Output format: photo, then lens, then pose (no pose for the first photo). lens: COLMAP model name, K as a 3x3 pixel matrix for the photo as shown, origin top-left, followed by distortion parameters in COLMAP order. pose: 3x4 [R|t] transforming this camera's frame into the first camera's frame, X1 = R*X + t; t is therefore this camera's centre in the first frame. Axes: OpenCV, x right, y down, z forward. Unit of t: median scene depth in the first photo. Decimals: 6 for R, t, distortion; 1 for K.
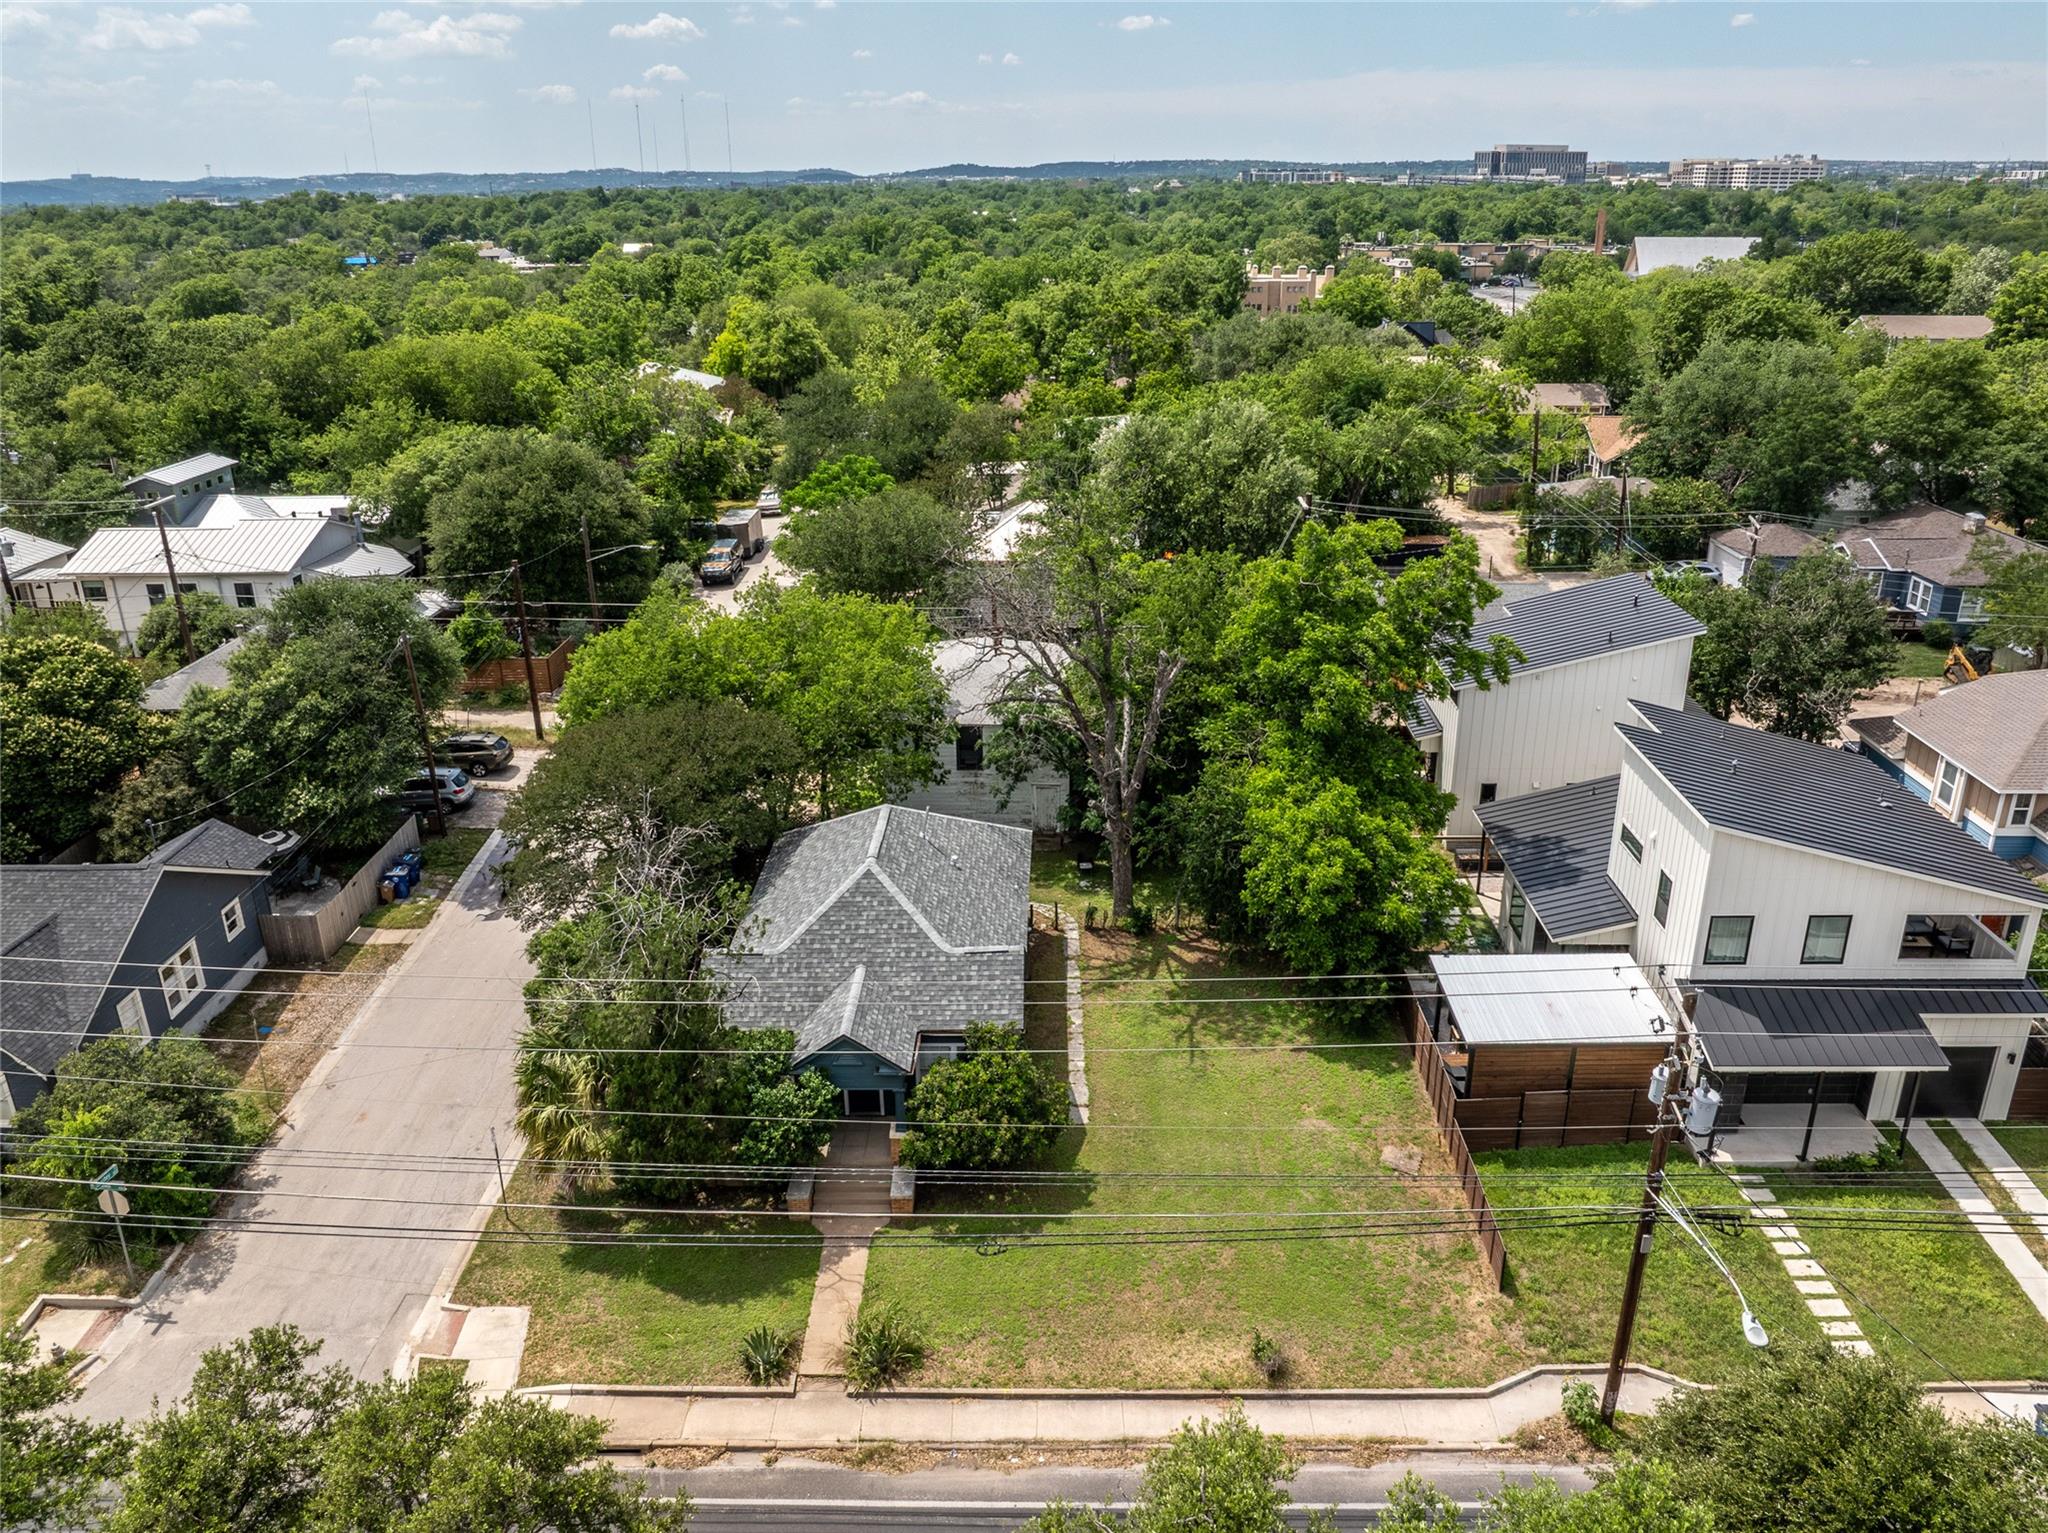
lens RADIAL K [[1480.9, 0, 1059.9], [0, 1480.9, 740.3], [0, 0, 1]] dist [-0.050732, 0.021817]
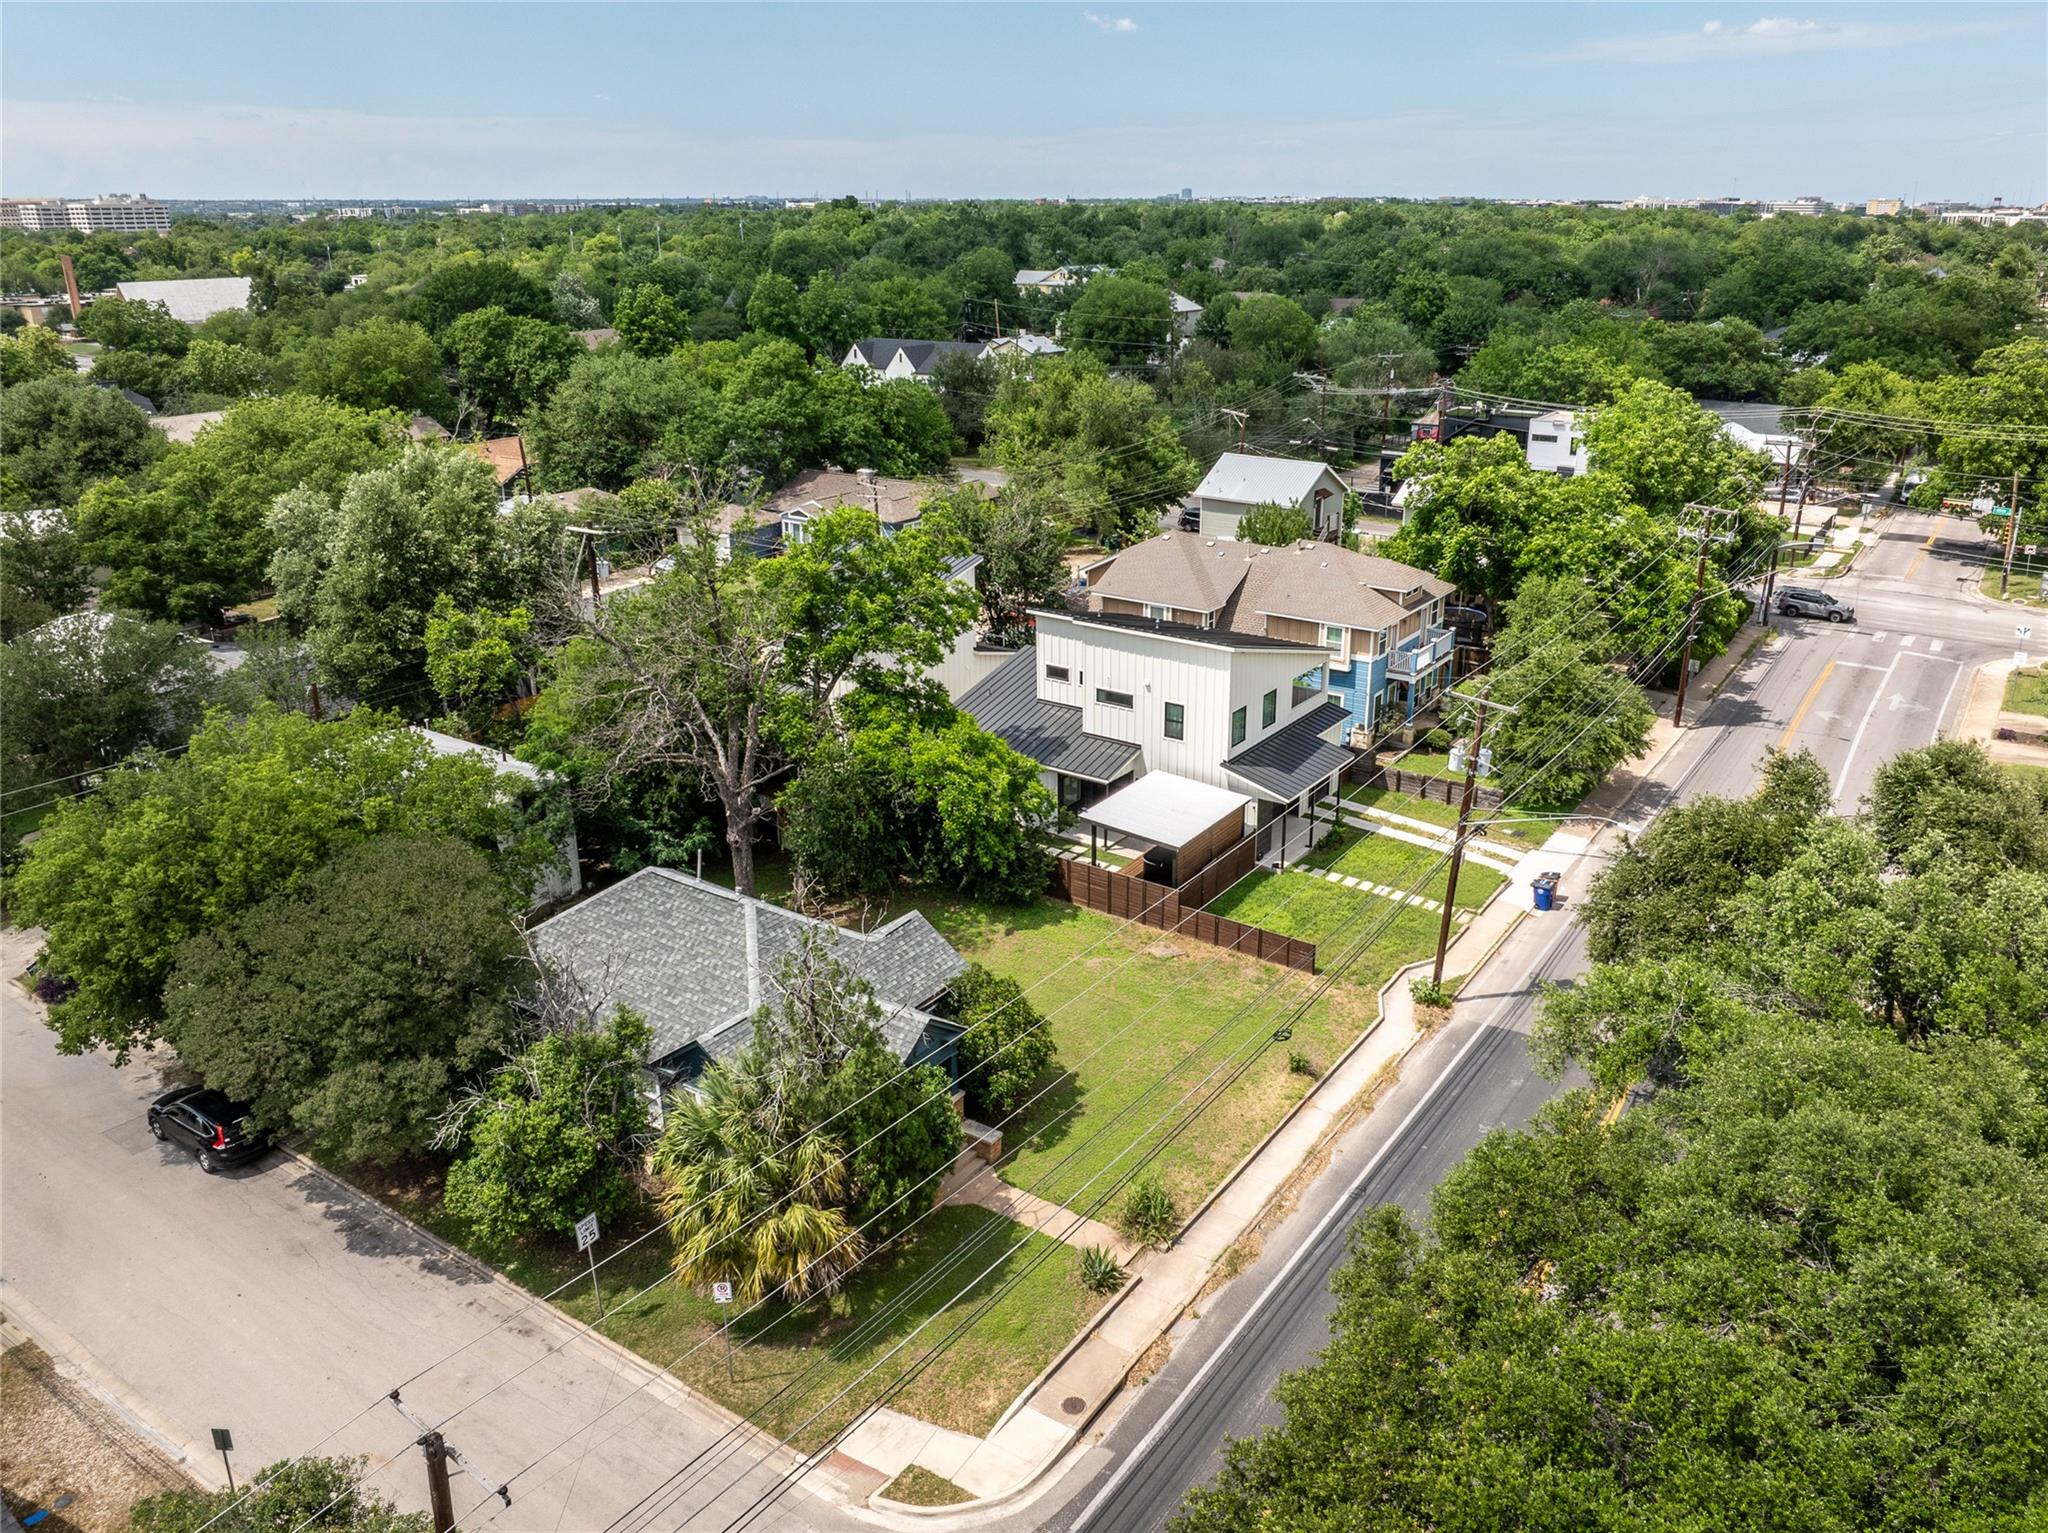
lens RADIAL K [[1480.9, 0, 1033.3], [0, 1480.9, 778.6], [0, 0, 1]] dist [-0.050732, 0.021817]
pose [[0.556433, -0.289803, 0.778715, -0.837349], [0.290291, 0.945948, 0.144612, -0.089857], [-0.778533, 0.145587, 0.610484, 0.262457]]
